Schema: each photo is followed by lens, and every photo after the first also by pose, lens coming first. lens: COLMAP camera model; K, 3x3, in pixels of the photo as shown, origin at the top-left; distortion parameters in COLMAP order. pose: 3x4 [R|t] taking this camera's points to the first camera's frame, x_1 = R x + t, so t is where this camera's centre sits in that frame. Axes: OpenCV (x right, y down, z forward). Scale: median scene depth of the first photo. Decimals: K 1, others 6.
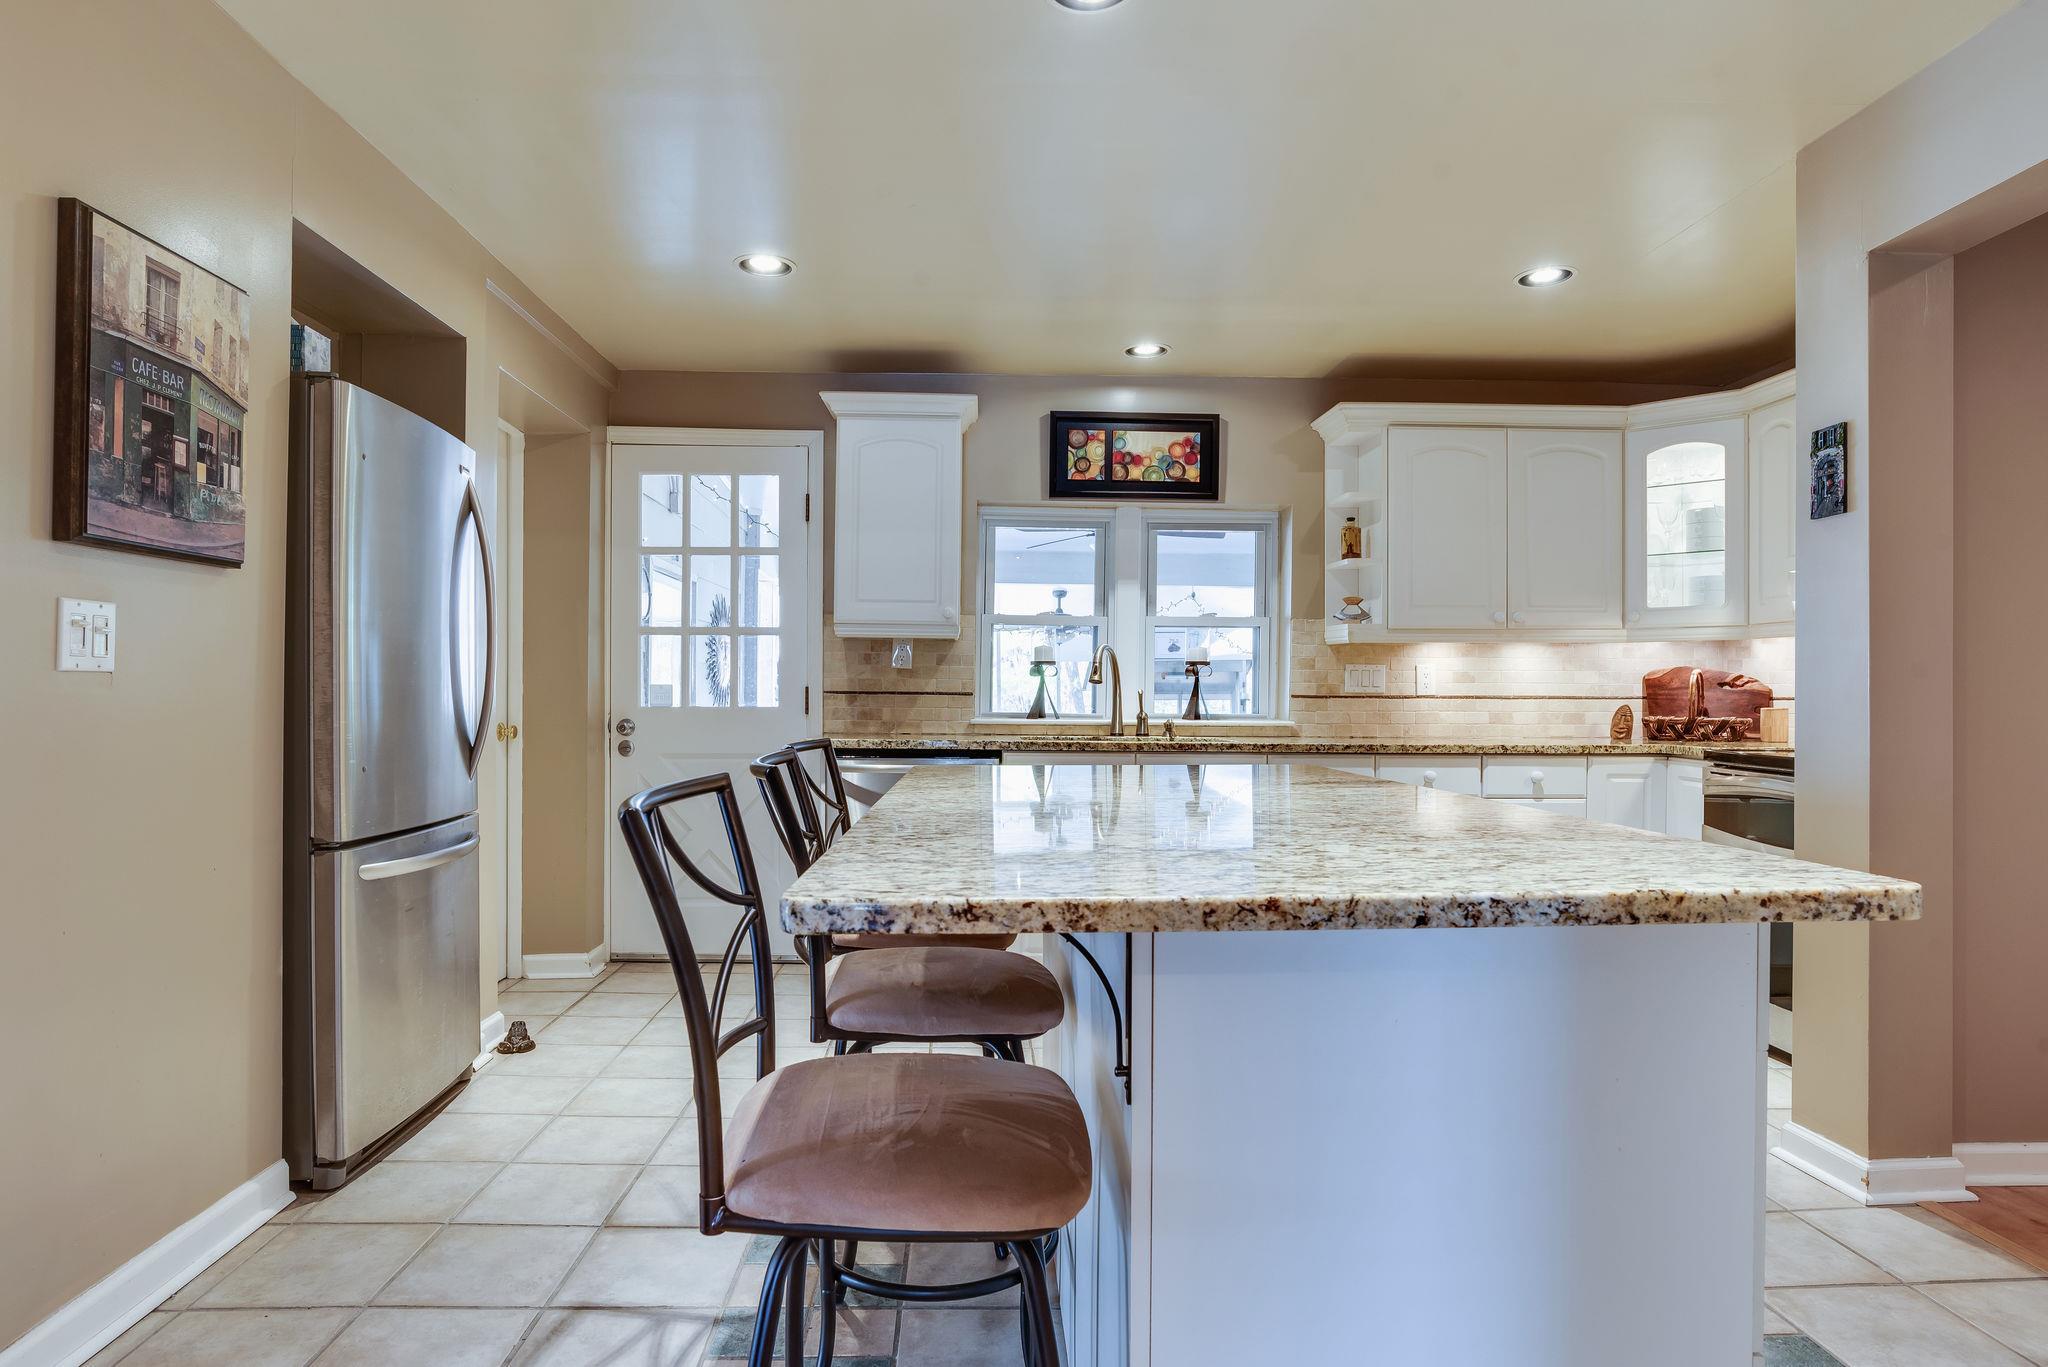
lens RADIAL K [[1165.5, 0, 1019.2], [0, 1165.5, 683.0], [0, 0, 1]] dist [-0.043801, 0.021025]
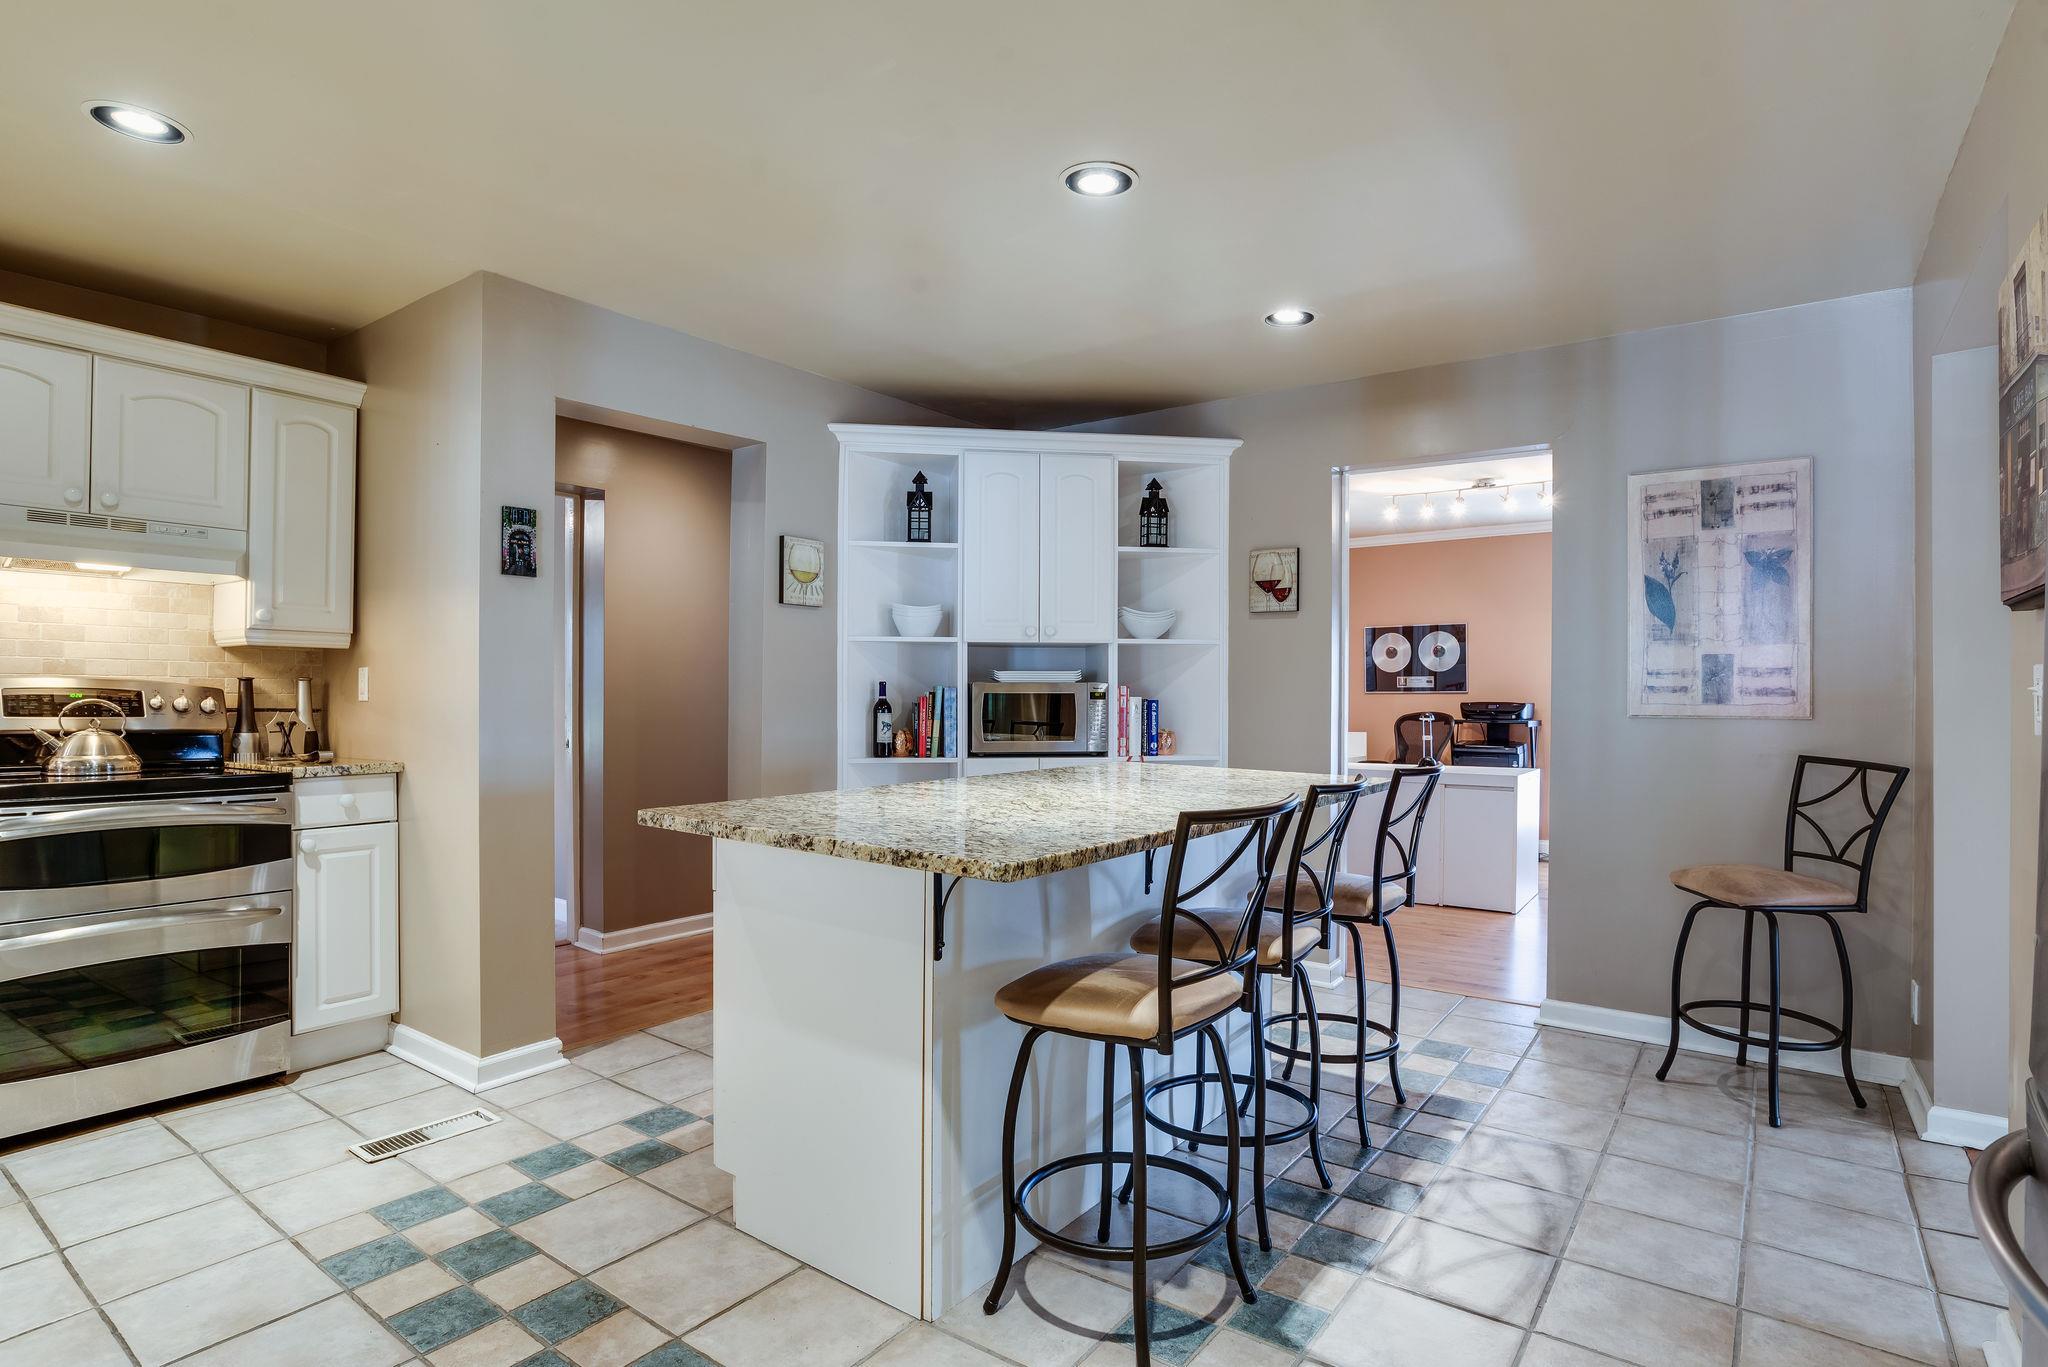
lens RADIAL K [[1057.8, 0, 1017.8], [0, 1057.8, 689.8], [0, 0, 1]] dist [-0.052922, 0.019769]
pose [[-0.781278, -0.014046, 0.624025, -0.279687], [-0.019694, 0.999804, -0.002154, -0.013639], [-0.623873, -0.013973, -0.781401, 0.907777]]
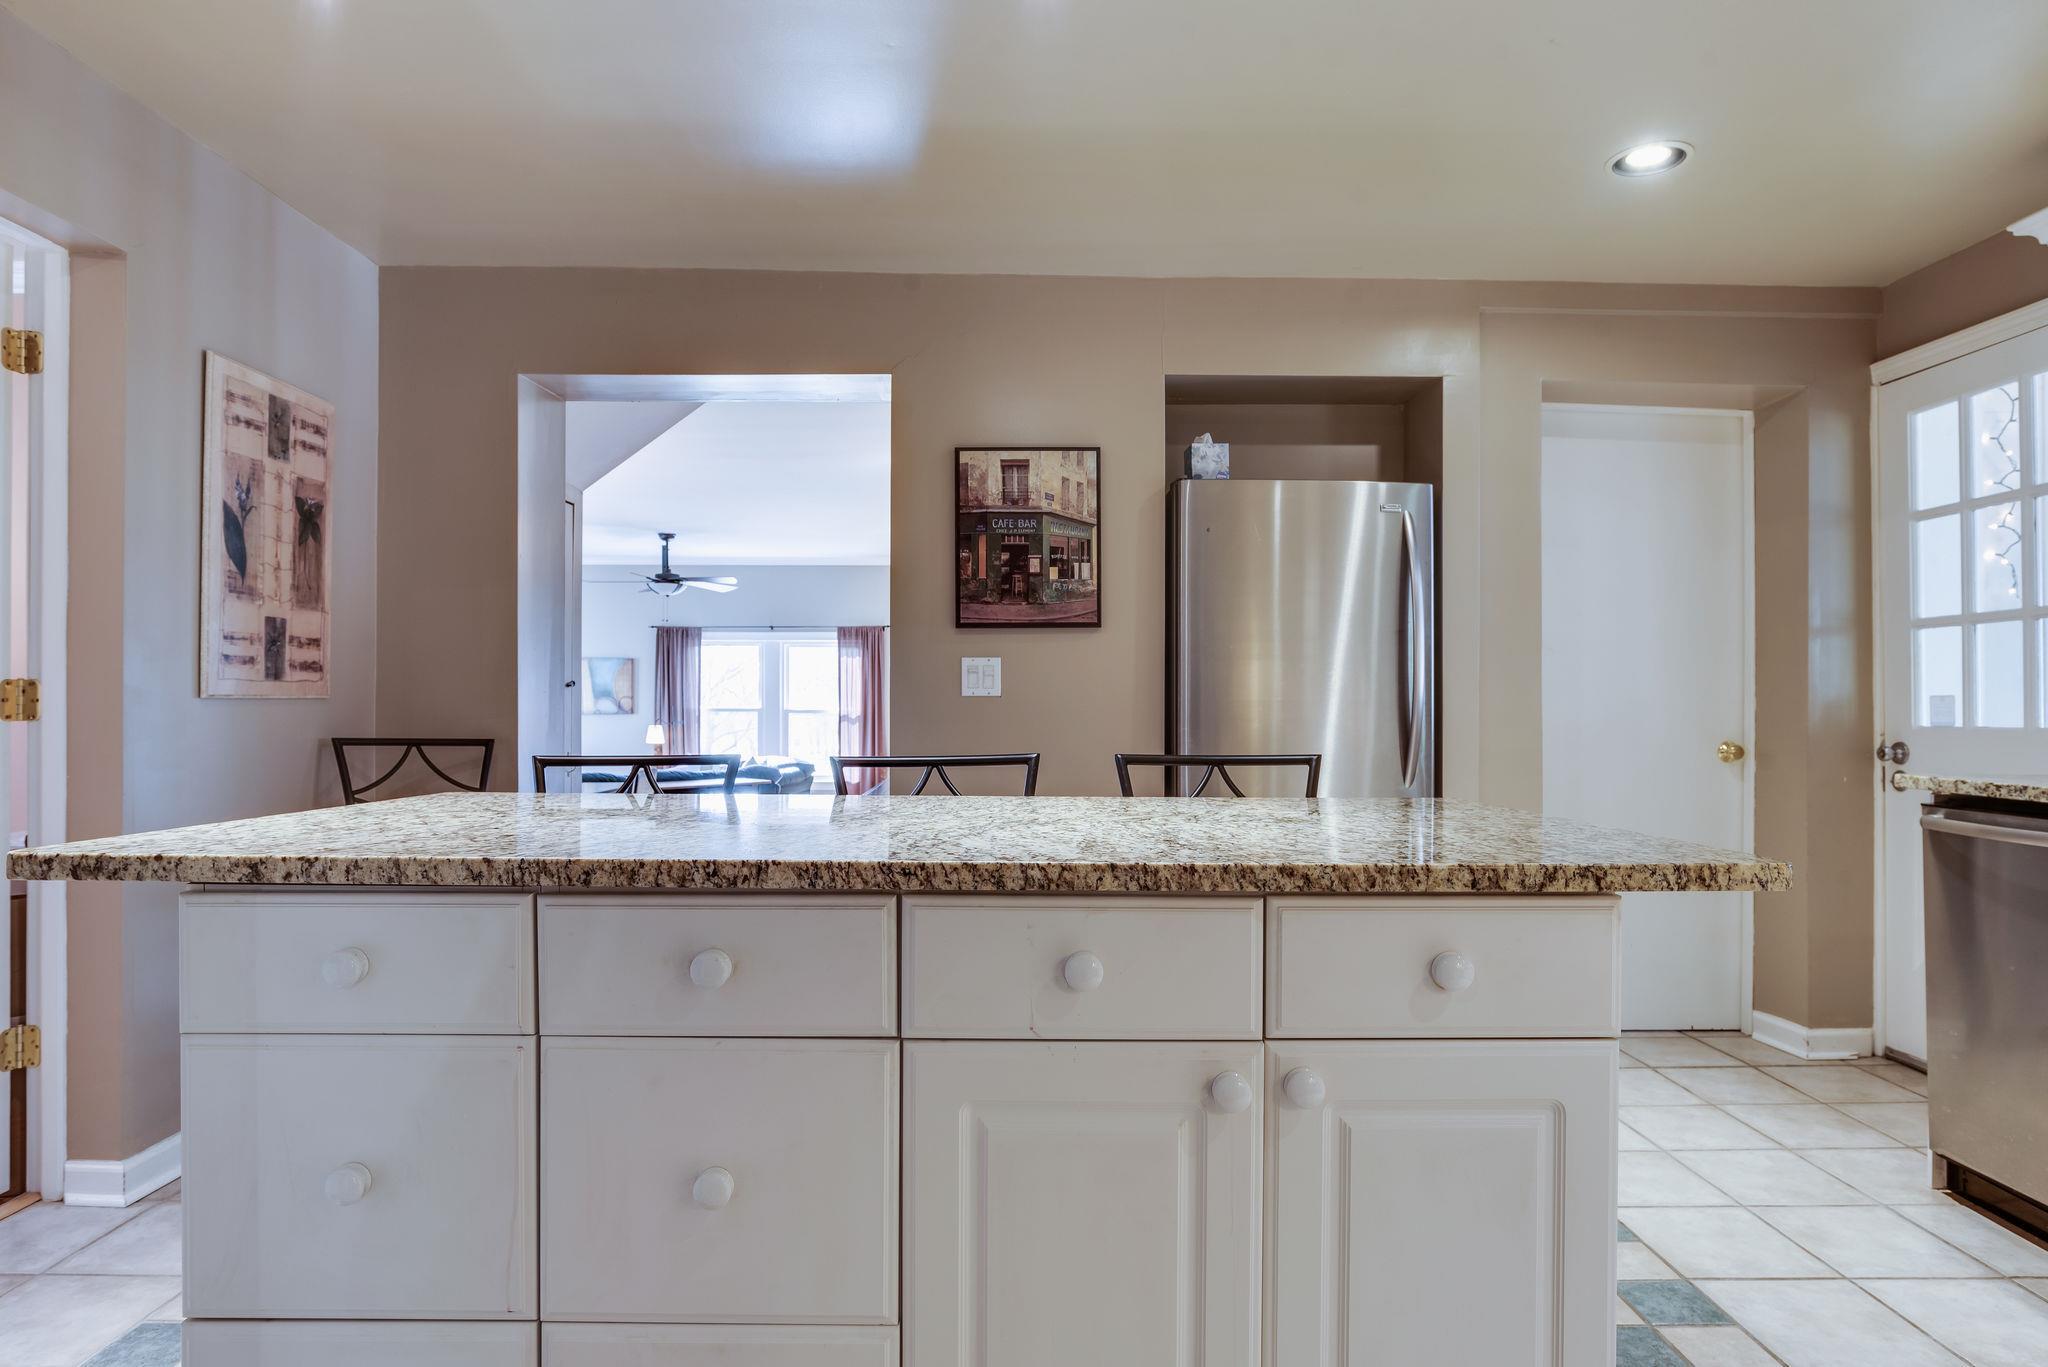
lens RADIAL K [[1165.5, 0, 1002.4], [0, 1165.5, 695.3], [0, 0, 1]] dist [-0.043801, 0.021025]
pose [[-0.023486, -0.015568, -0.999603, 0.435798], [0.008508, 0.999839, -0.015772, 0.007449], [0.999688, -0.008875, -0.023349, 0.444092]]
